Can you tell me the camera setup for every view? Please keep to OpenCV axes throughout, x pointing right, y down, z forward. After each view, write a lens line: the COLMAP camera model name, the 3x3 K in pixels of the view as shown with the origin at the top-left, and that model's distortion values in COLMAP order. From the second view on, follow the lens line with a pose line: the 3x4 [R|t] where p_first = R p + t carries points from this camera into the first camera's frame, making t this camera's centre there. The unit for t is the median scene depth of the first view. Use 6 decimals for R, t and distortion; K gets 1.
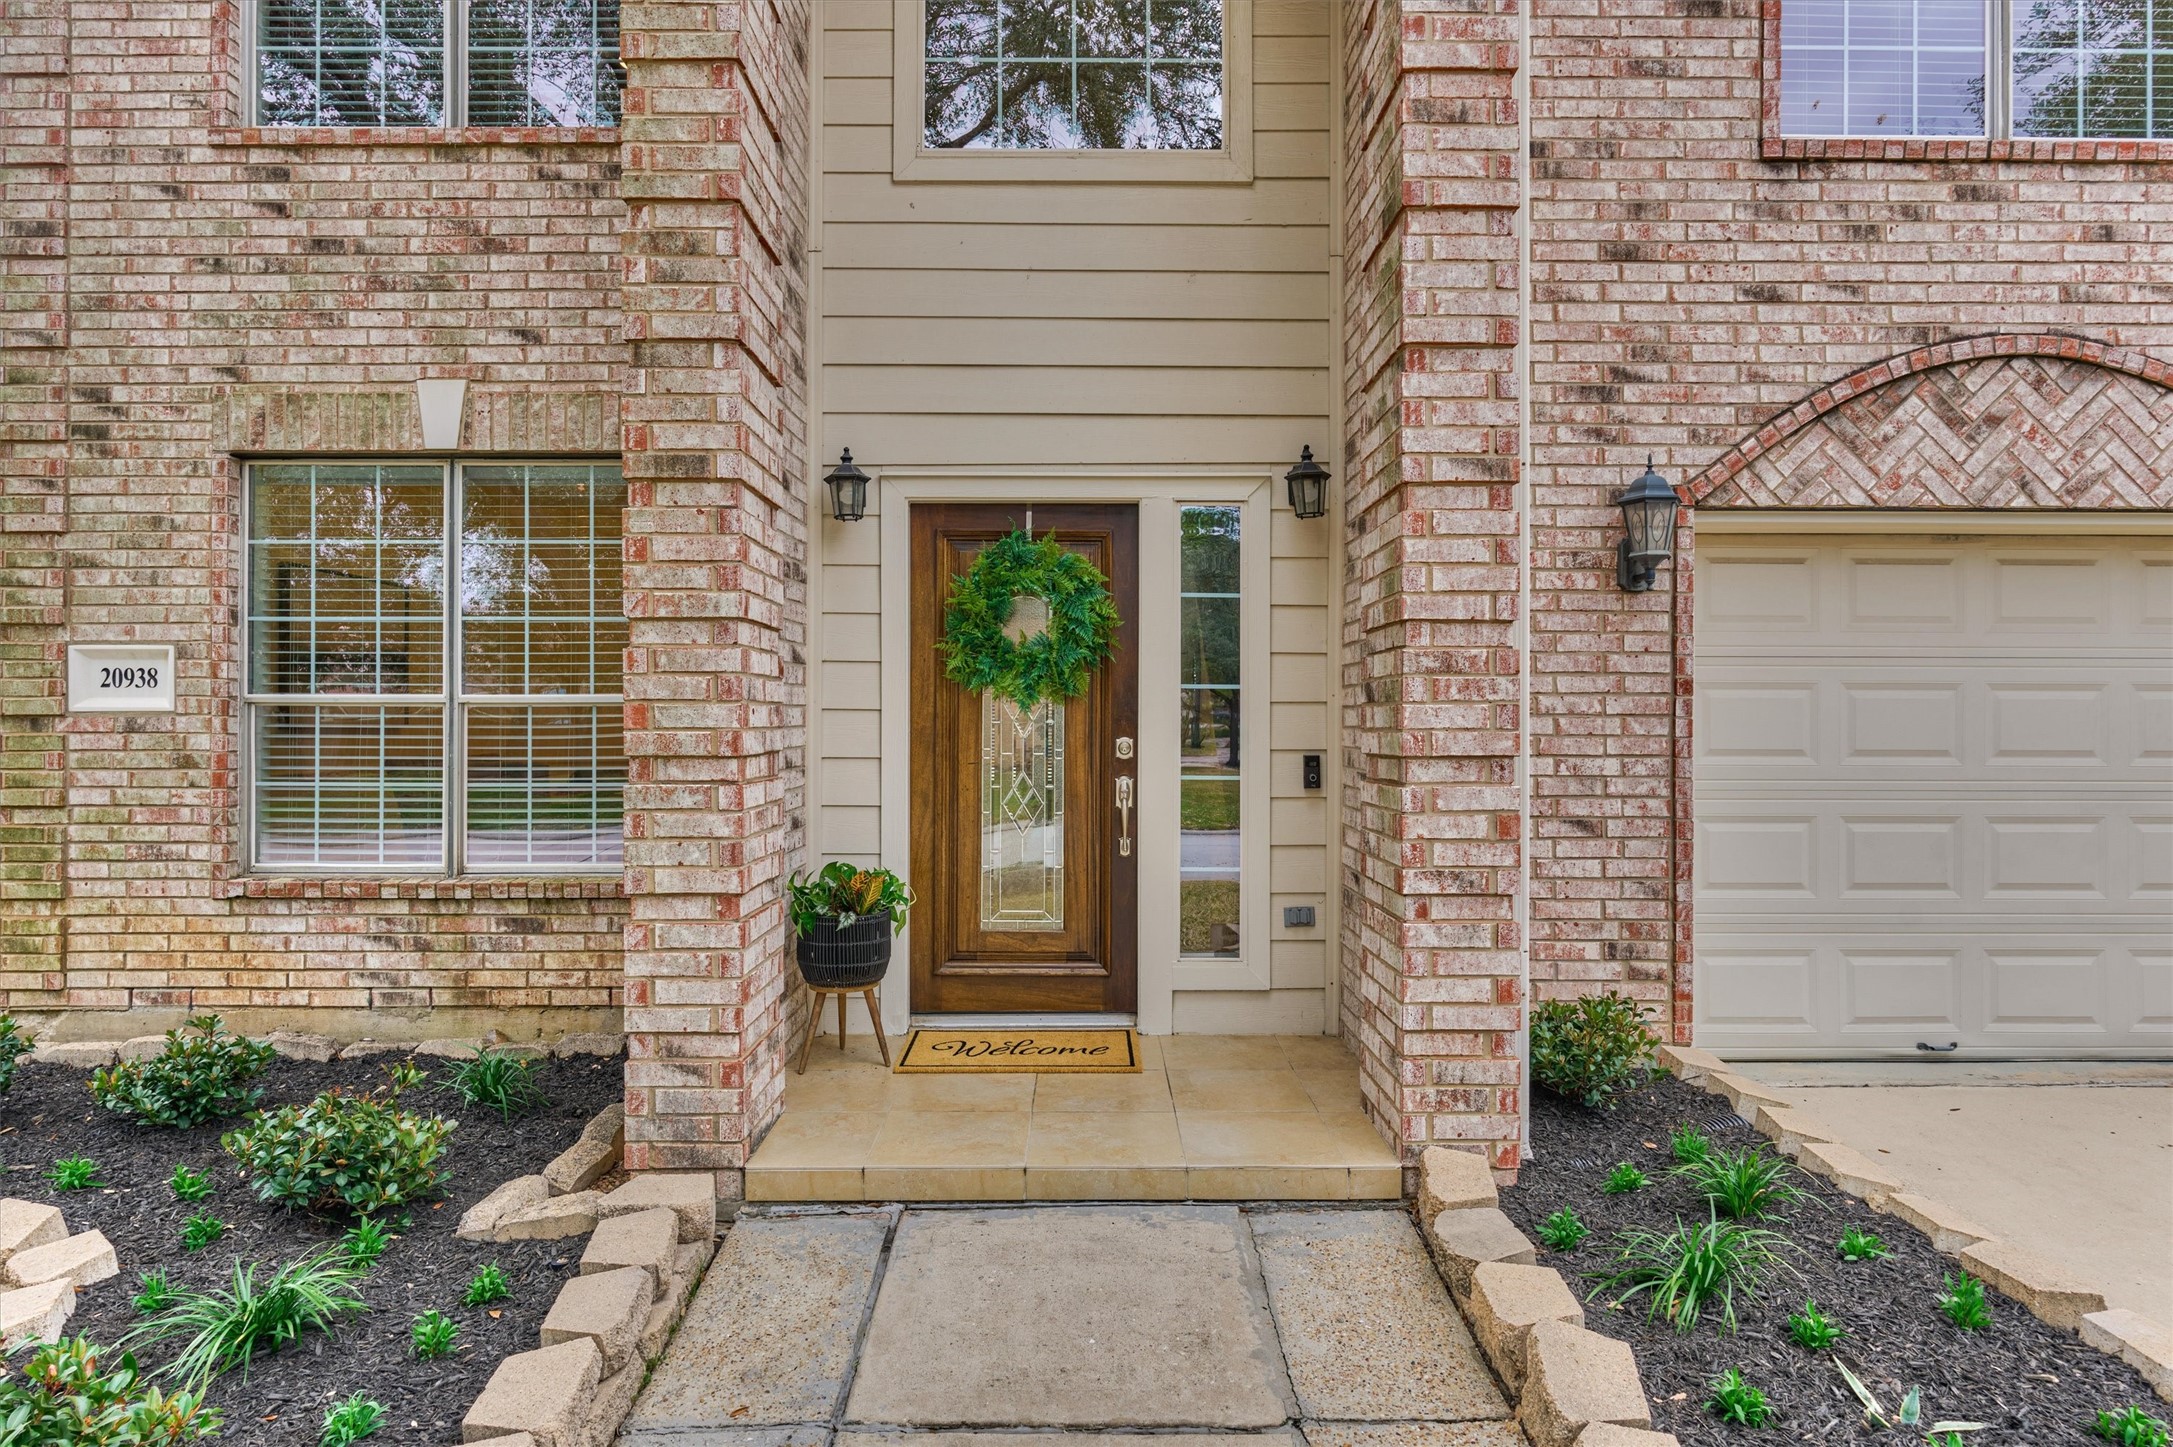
lens RADIAL K [[1250.3, 0, 1086.1], [0, 1250.3, 718.8], [0, 0, 1]] dist [-0.006291, 0.000276]
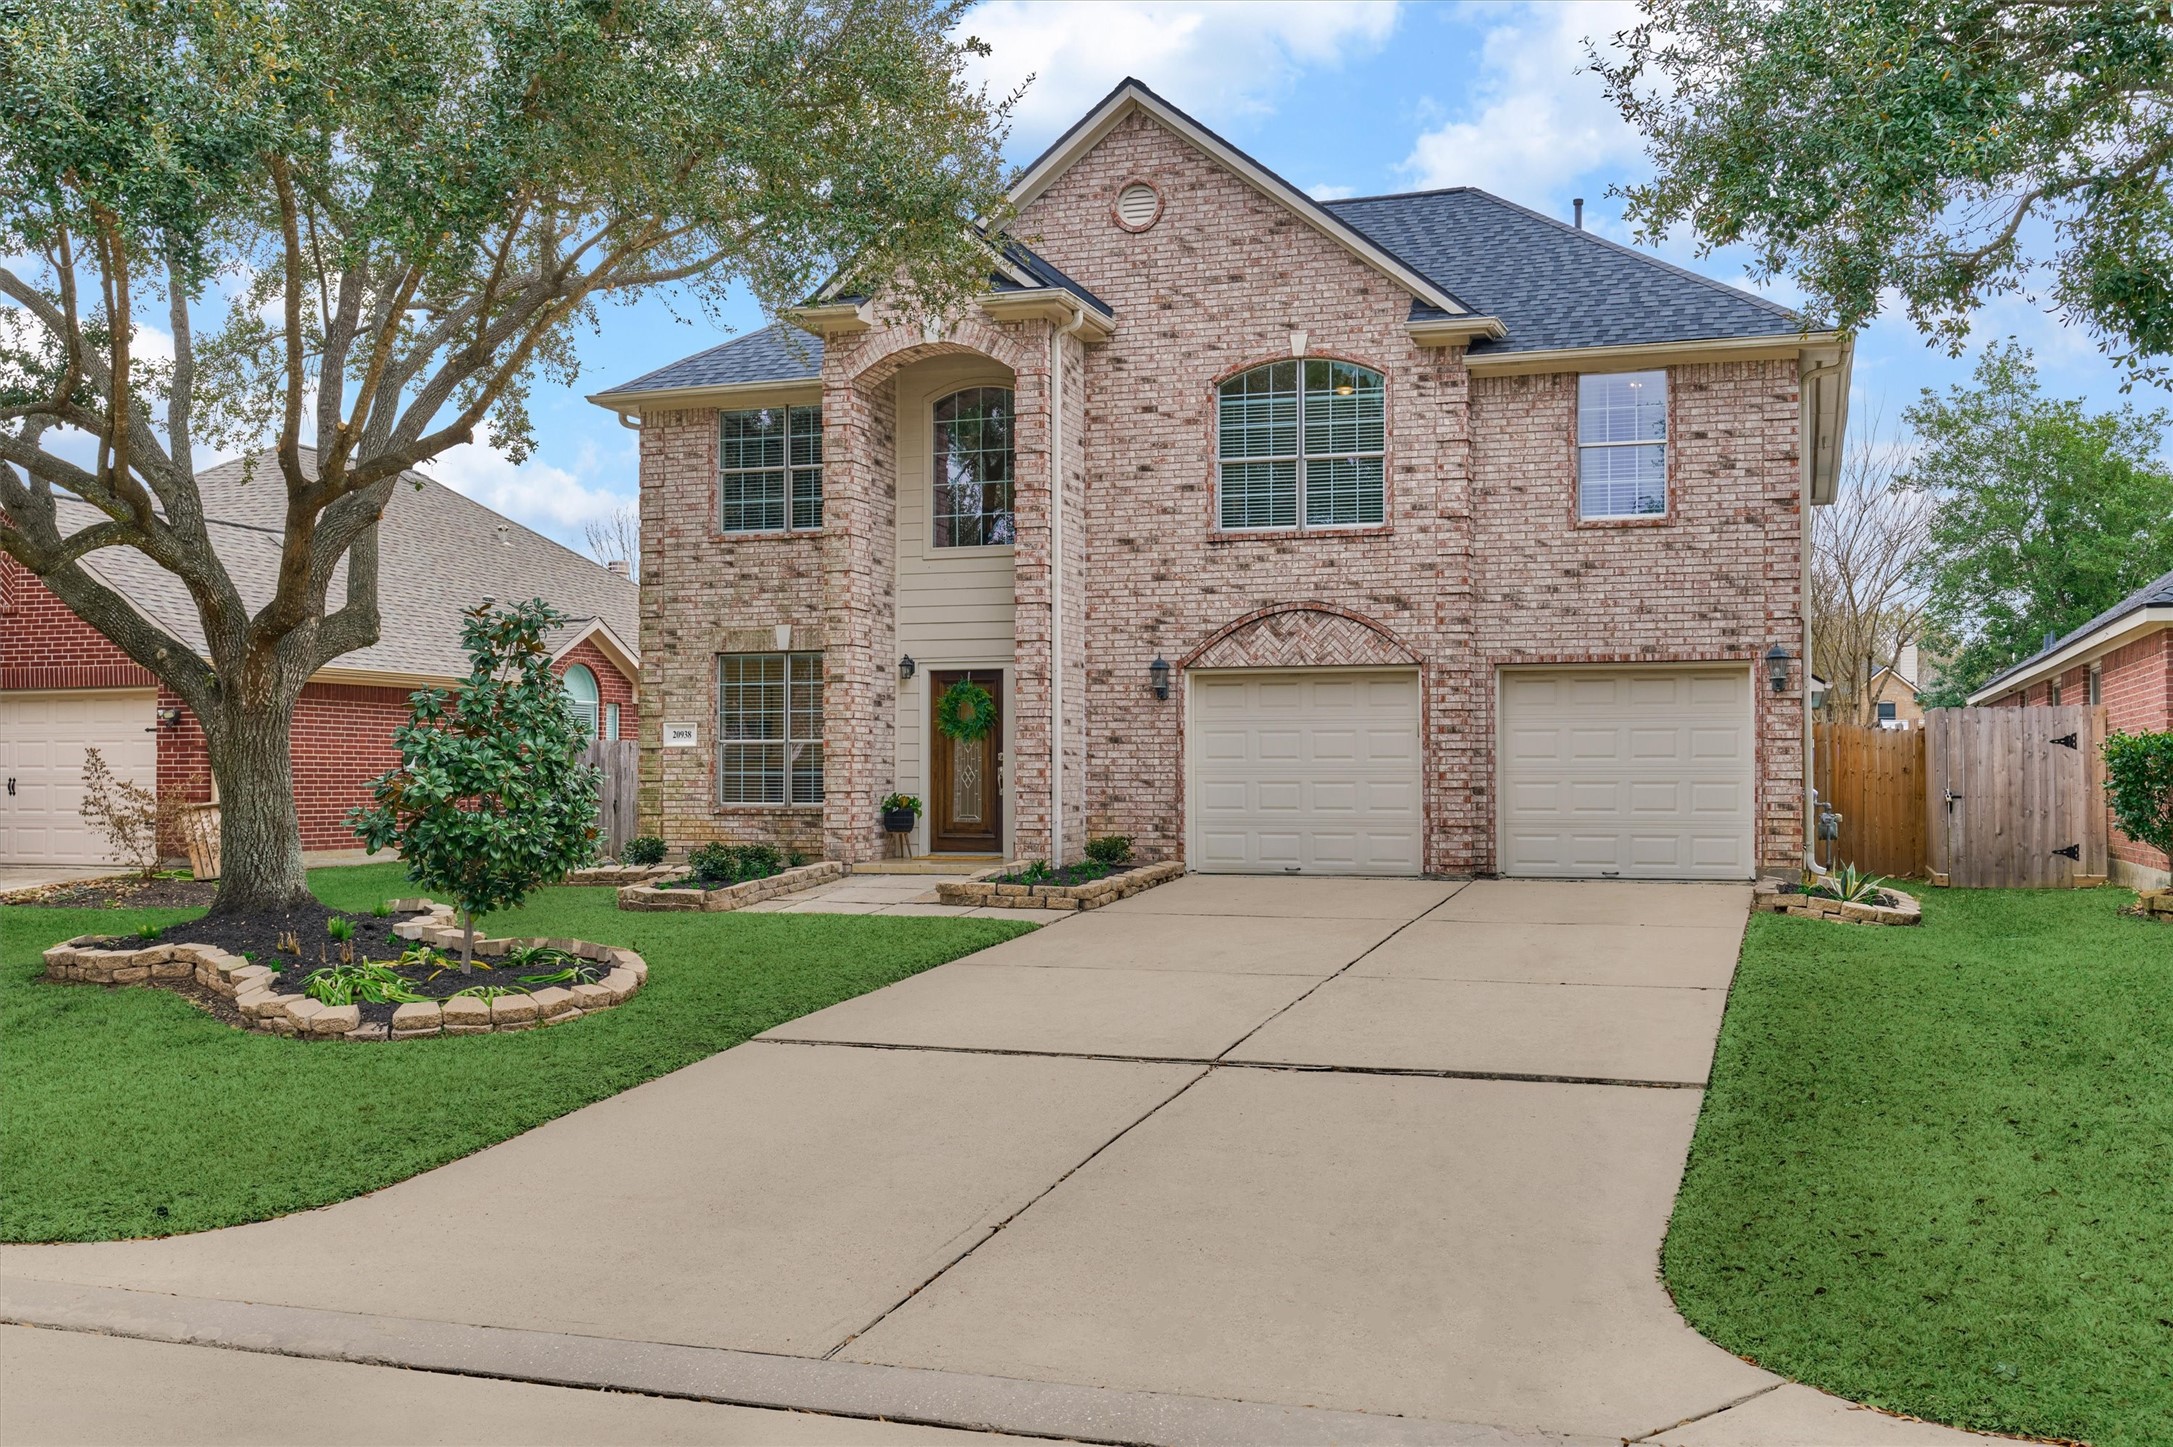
lens RADIAL K [[2078.2, 0, 1086.5], [0, 2078.2, 723.5], [0, 0, 1]] dist [-0.003216, -0.001463]
pose [[0.940650, -0.011218, -0.339193, 1.846191], [0.002274, 0.999639, -0.026756, 0.076615], [0.339370, 0.024397, 0.940336, -3.412796]]
